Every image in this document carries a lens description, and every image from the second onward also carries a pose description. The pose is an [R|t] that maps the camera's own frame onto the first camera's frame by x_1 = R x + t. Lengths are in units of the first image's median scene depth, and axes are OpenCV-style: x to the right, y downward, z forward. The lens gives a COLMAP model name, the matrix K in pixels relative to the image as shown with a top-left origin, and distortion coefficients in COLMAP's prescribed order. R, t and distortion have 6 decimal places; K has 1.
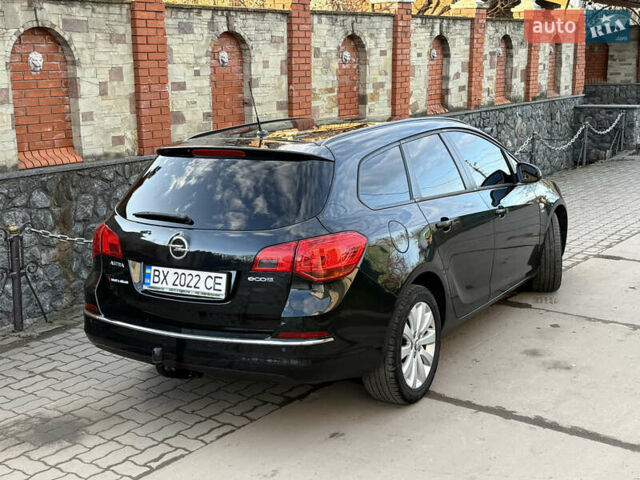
lens RADIAL K [[869.8, 0, 318.7], [0, 869.8, 247.2], [0, 0, 1]] dist [0.204569, -0.427114]
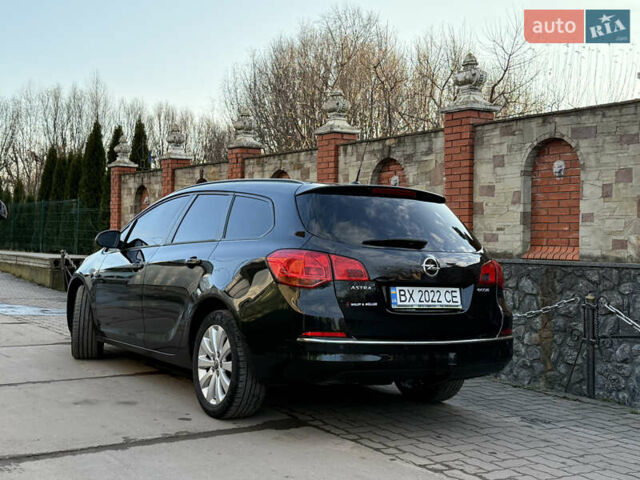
lens RADIAL K [[829.1, 0, 321.9], [0, 829.1, 246.2], [0, 0, 1]] dist [0.184325, -0.335563]
pose [[-0.321028, 0.007917, -0.947037, 0.701917], [-0.225290, 0.970622, 0.084483, -0.119252], [0.919883, 0.240479, -0.309813, 0.949965]]
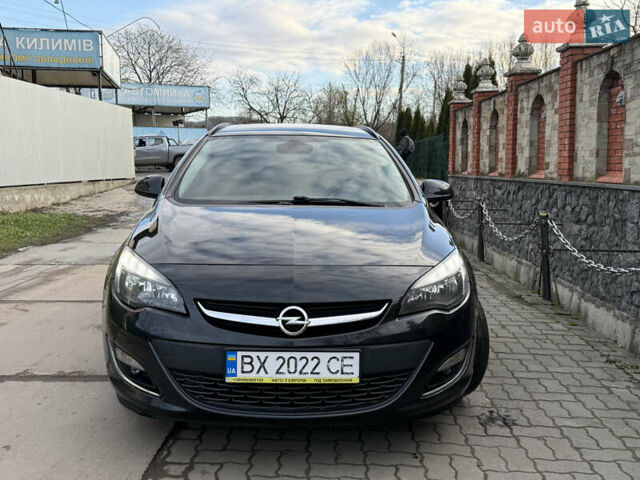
lens RADIAL K [[675.8, 0, 317.9], [0, 675.8, 241.3], [0, 0, 1]] dist [0.151891, -0.314575]
pose [[-0.817212, 0.082196, -0.570446, 0.345027], [-0.110115, 0.949277, 0.294530, -0.171616], [0.565721, 0.303508, -0.766709, 1.140757]]
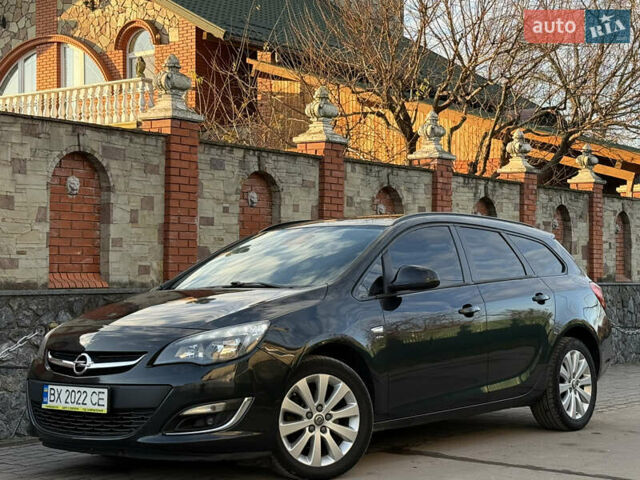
lens RADIAL K [[1163.4, 0, 316.9], [0, 1163.4, 223.8], [0, 0, 1]] dist [0.149132, -0.045750]
pose [[0.999618, 0.013667, -0.024016, -0.008778], [-0.019410, 0.965894, -0.258209, 0.150187], [0.019668, 0.258577, 0.965790, -0.233770]]
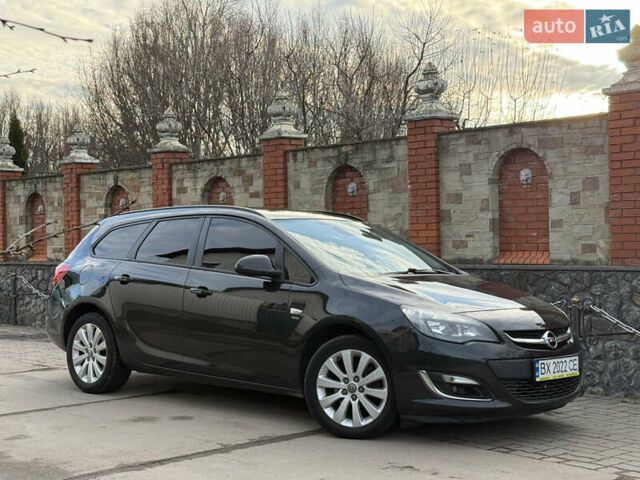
lens RADIAL K [[986.7, 0, 322.0], [0, 986.7, 243.1], [0, 0, 1]] dist [0.151271, -0.078899]
pose [[-0.167052, 0.013083, -0.985861, 0.908710], [-0.203887, 0.977840, 0.047525, -0.114799], [0.964636, 0.208944, -0.160683, 0.854400]]
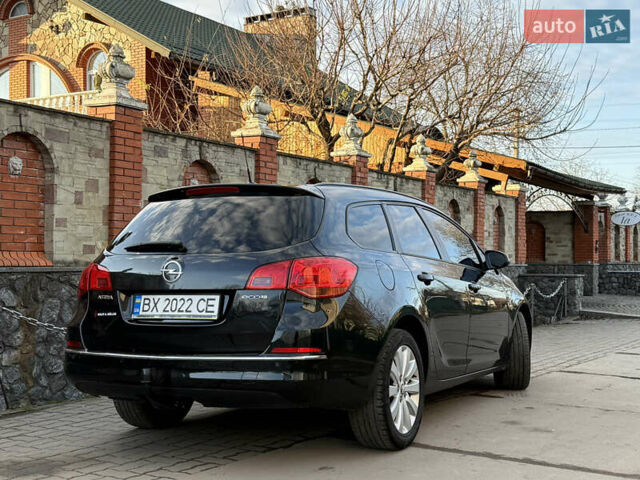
lens RADIAL K [[873.2, 0, 322.9], [0, 873.2, 248.5], [0, 0, 1]] dist [0.145936, -0.080195]
pose [[0.997461, 0.020860, 0.068097, -0.028116], [-0.004791, 0.973631, -0.228078, 0.103121], [-0.071059, 0.227172, 0.971259, -0.001486]]
